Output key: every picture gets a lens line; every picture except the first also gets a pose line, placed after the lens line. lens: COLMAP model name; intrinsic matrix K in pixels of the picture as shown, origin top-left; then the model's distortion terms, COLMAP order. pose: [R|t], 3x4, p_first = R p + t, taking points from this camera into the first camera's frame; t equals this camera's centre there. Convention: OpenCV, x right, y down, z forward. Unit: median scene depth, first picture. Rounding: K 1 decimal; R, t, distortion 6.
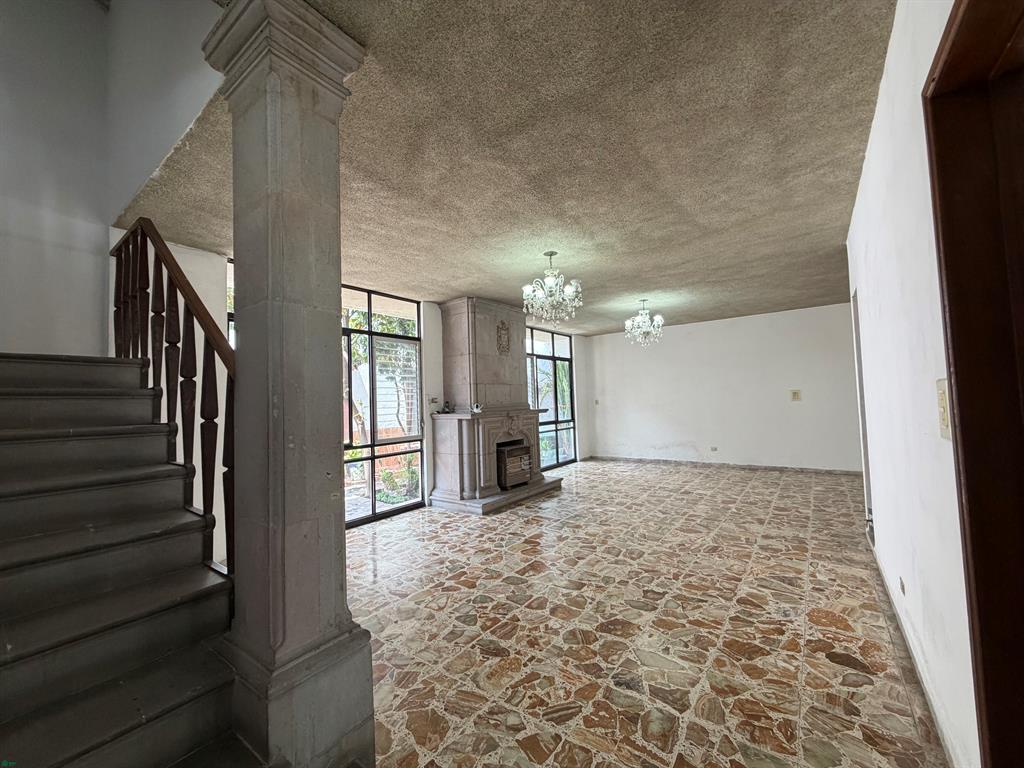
lens RADIAL K [[408.6, 0, 508.8], [0, 408.6, 383.6], [0, 0, 1]] dist [-0.000476, 0.000691]
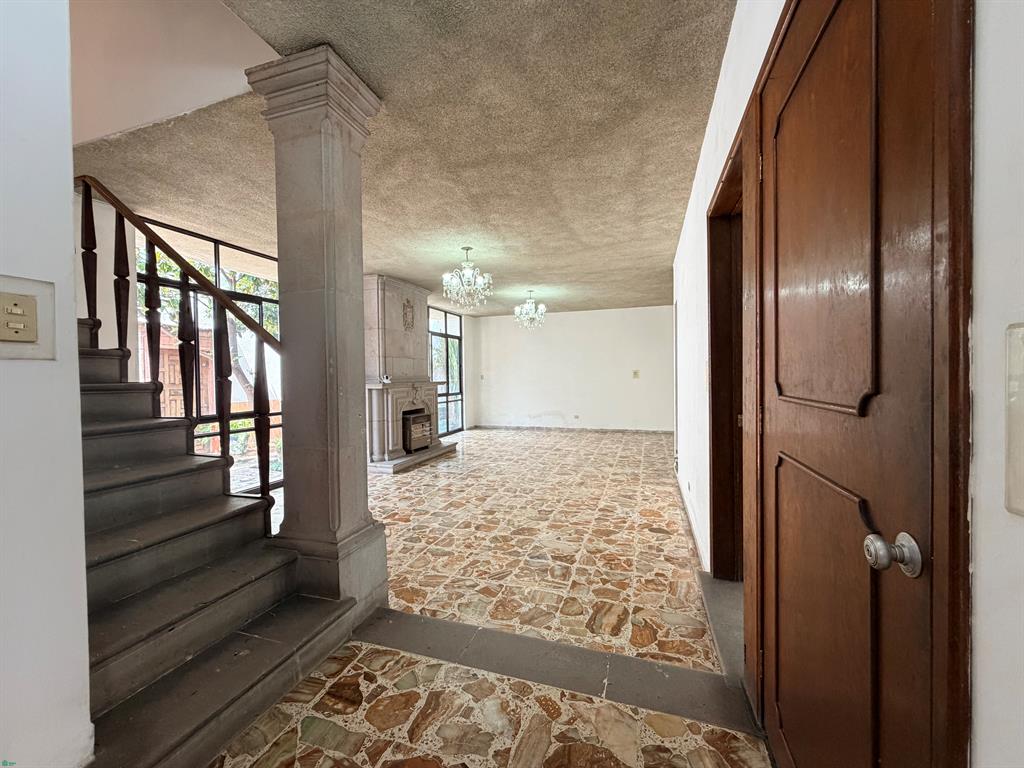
lens RADIAL K [[408.6, 0, 508.8], [0, 408.6, 383.6], [0, 0, 1]] dist [-0.000476, 0.000691]
pose [[0.949975, 0.014013, 0.312011, -0.154476], [-0.031591, 0.998181, 0.051353, 0.009008], [-0.310724, -0.058640, 0.948690, -0.193935]]
